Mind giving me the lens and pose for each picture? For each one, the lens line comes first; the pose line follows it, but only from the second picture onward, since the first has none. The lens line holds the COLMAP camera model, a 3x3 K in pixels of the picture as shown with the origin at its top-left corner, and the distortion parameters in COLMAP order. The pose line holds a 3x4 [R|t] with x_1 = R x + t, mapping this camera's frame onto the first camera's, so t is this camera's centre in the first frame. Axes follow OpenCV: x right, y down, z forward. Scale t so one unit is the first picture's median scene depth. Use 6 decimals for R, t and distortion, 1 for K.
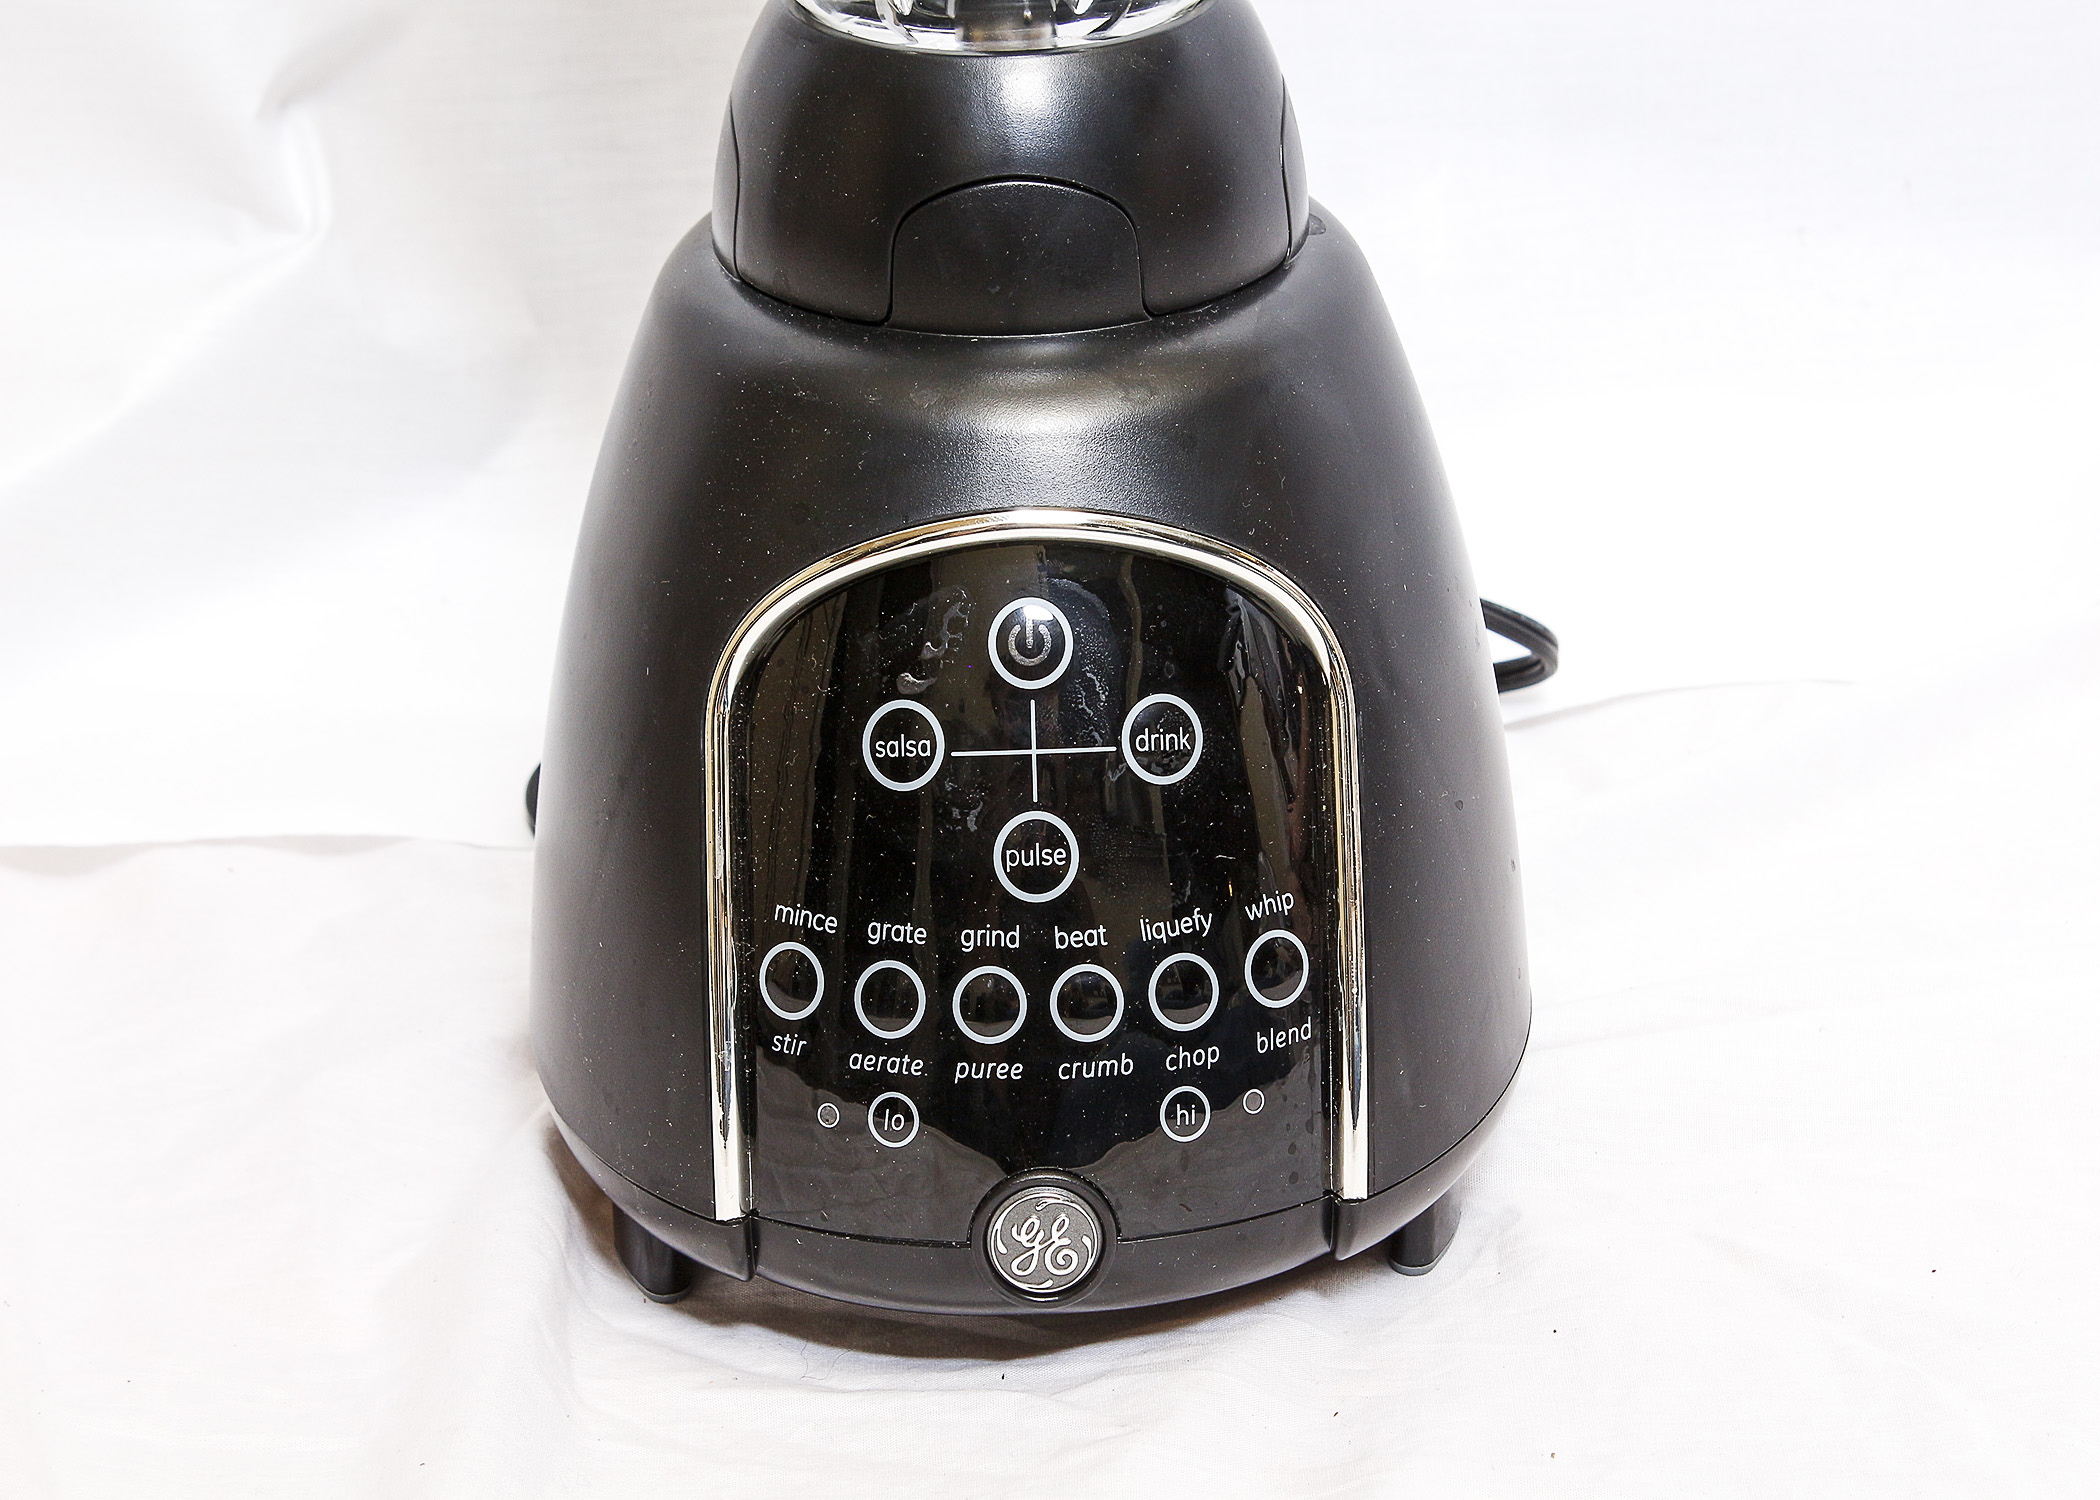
lens RADIAL K [[5779.2, 0, 1101.9], [0, 5779.2, 662.2], [0, 0, 1]] dist [0.170318, 0.000000]
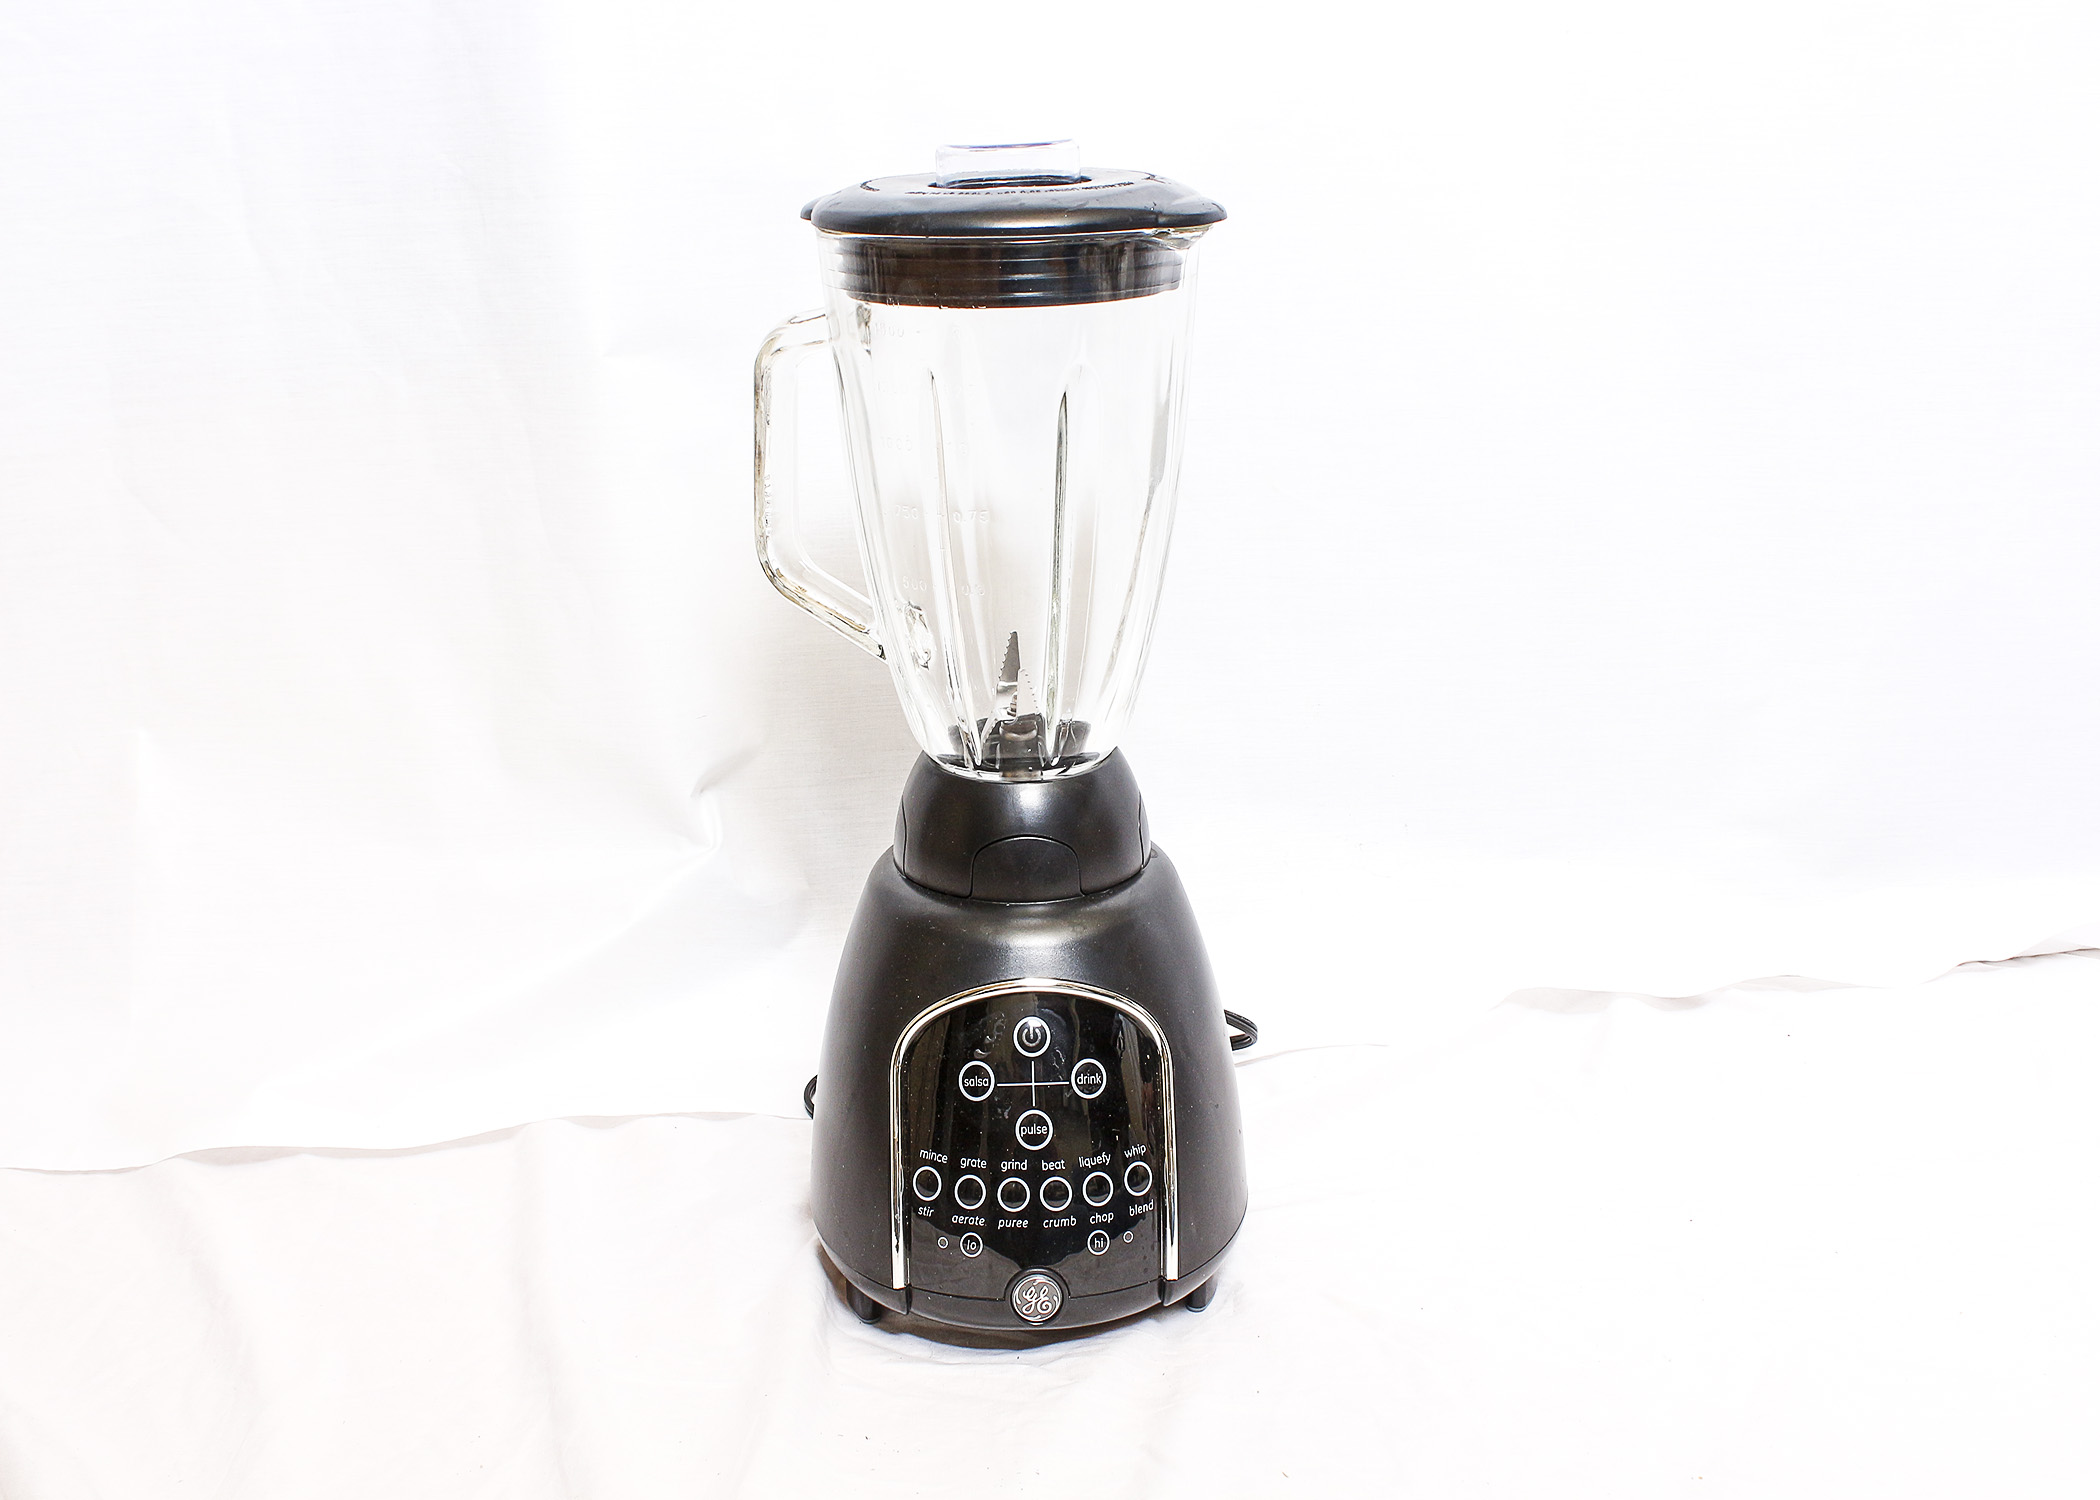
lens RADIAL K [[2620.0, 0, 1057.2], [0, 2620.0, 736.7], [0, 0, 1]] dist [-0.042882, 0.000000]
pose [[0.999985, 0.002350, 0.005028, -0.007581], [-0.001812, 0.994517, -0.104561, -0.012854], [-0.005246, 0.104551, 0.994506, -0.052793]]
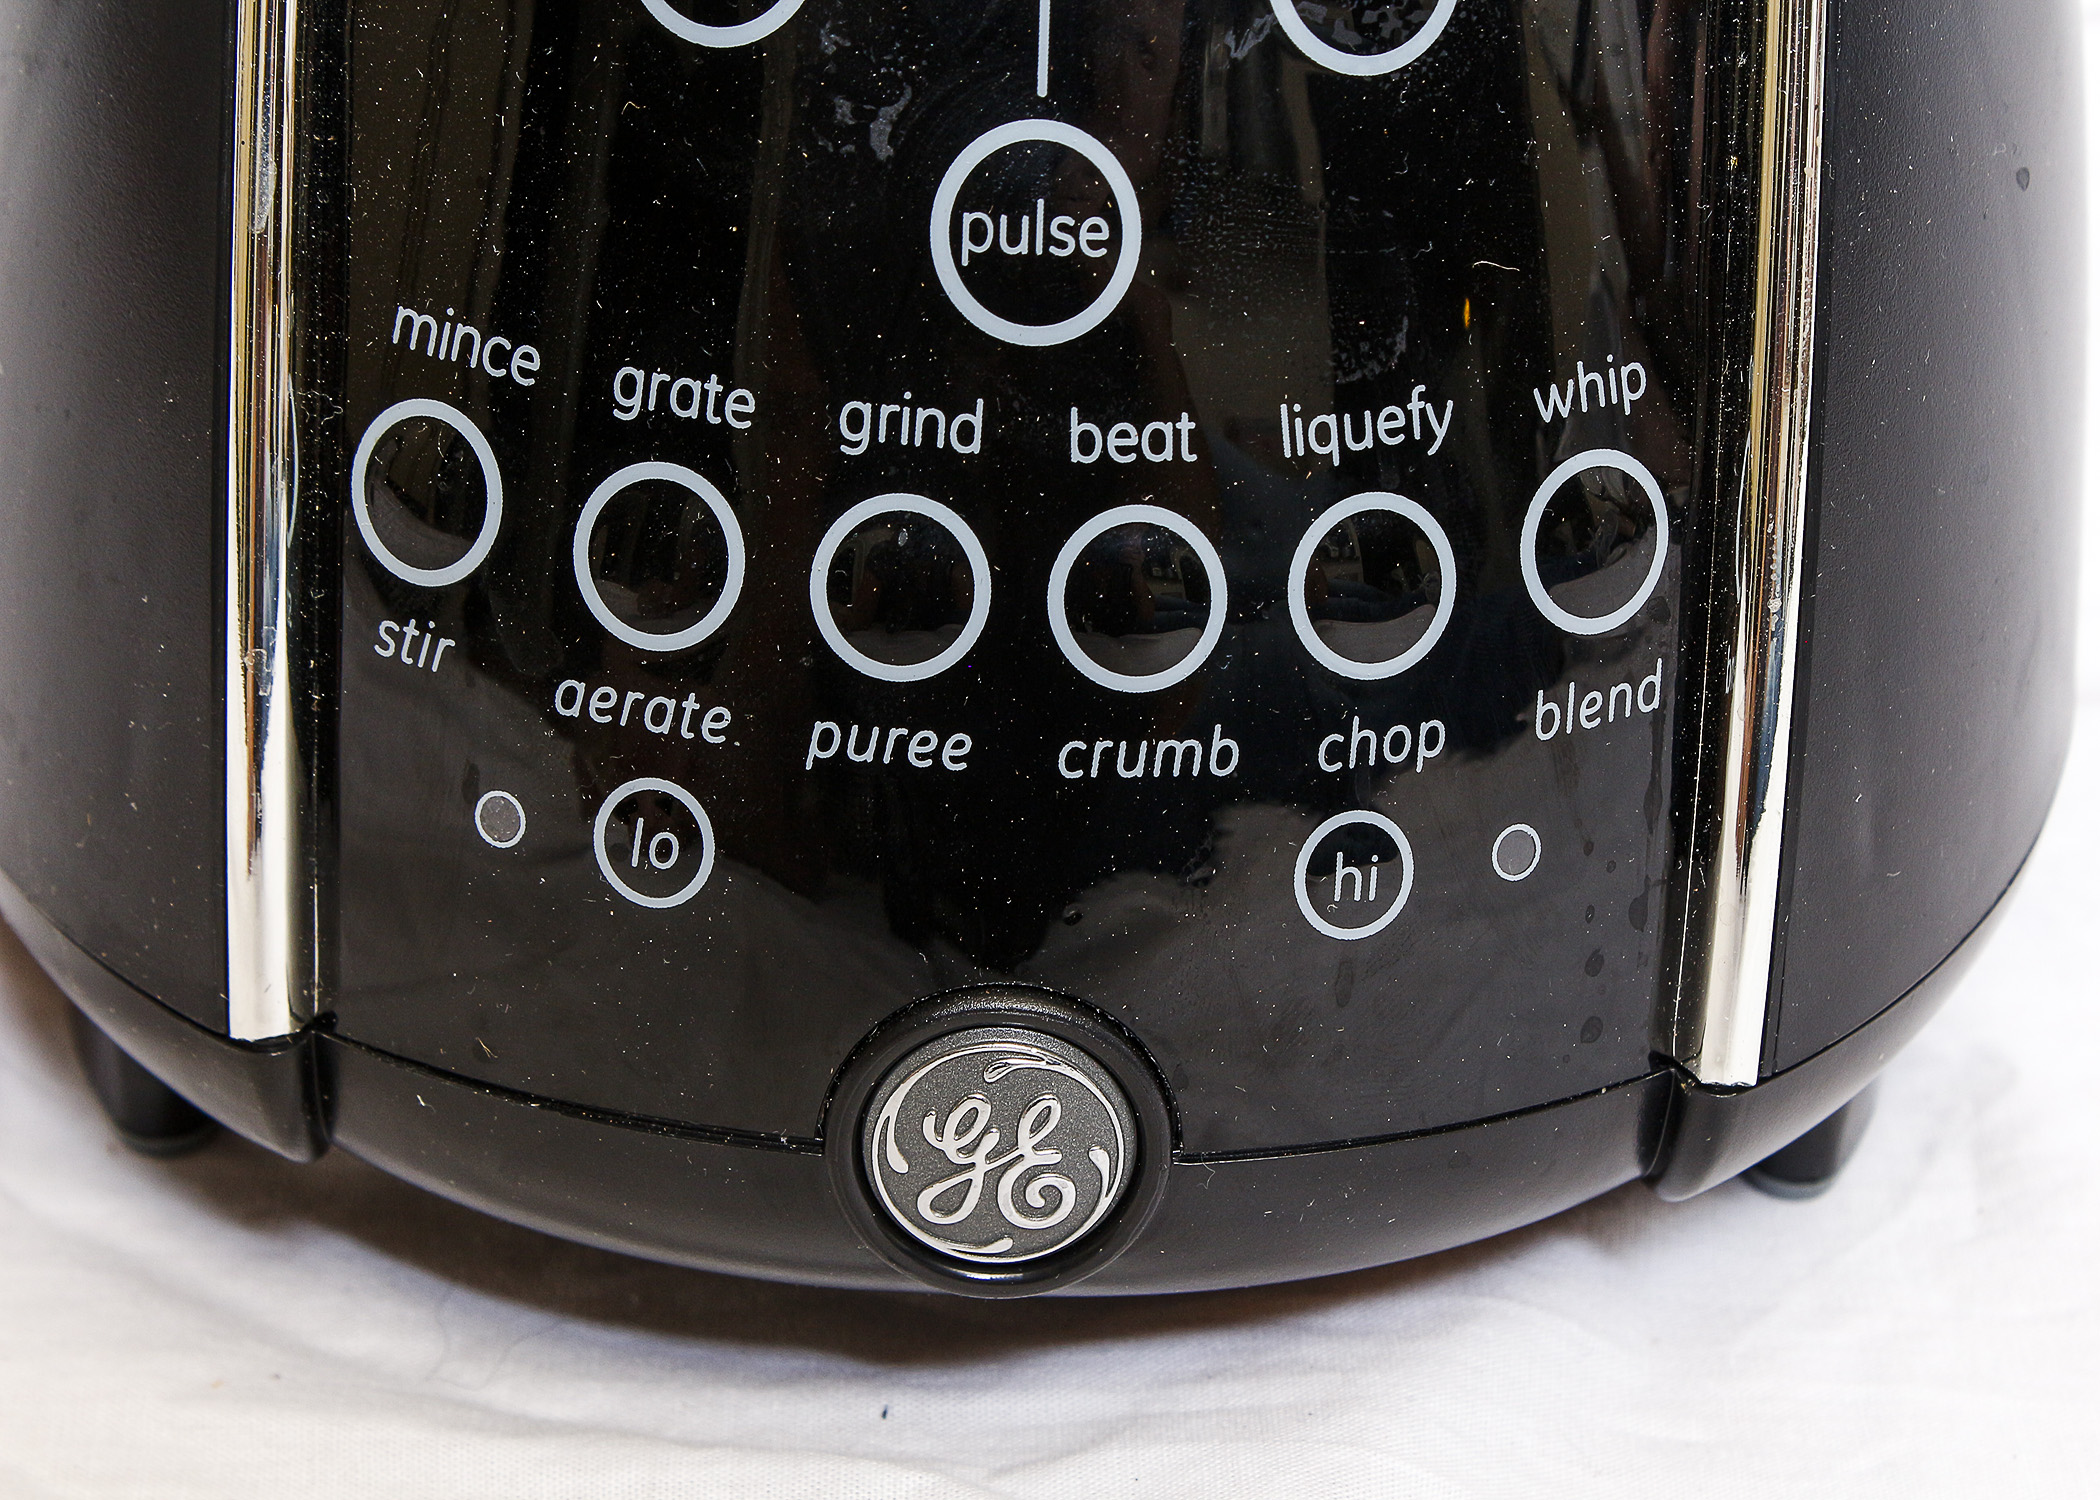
lens RADIAL K [[5779.2, 0, 1240.4], [0, 5779.2, 857.0], [0, 0, 1]] dist [0.170318, 0.000000]
pose [[0.997431, 0.063823, 0.032540, -0.007352], [-0.067586, 0.988943, 0.131999, 0.021957], [-0.023756, -0.133859, 0.990716, 0.580390]]
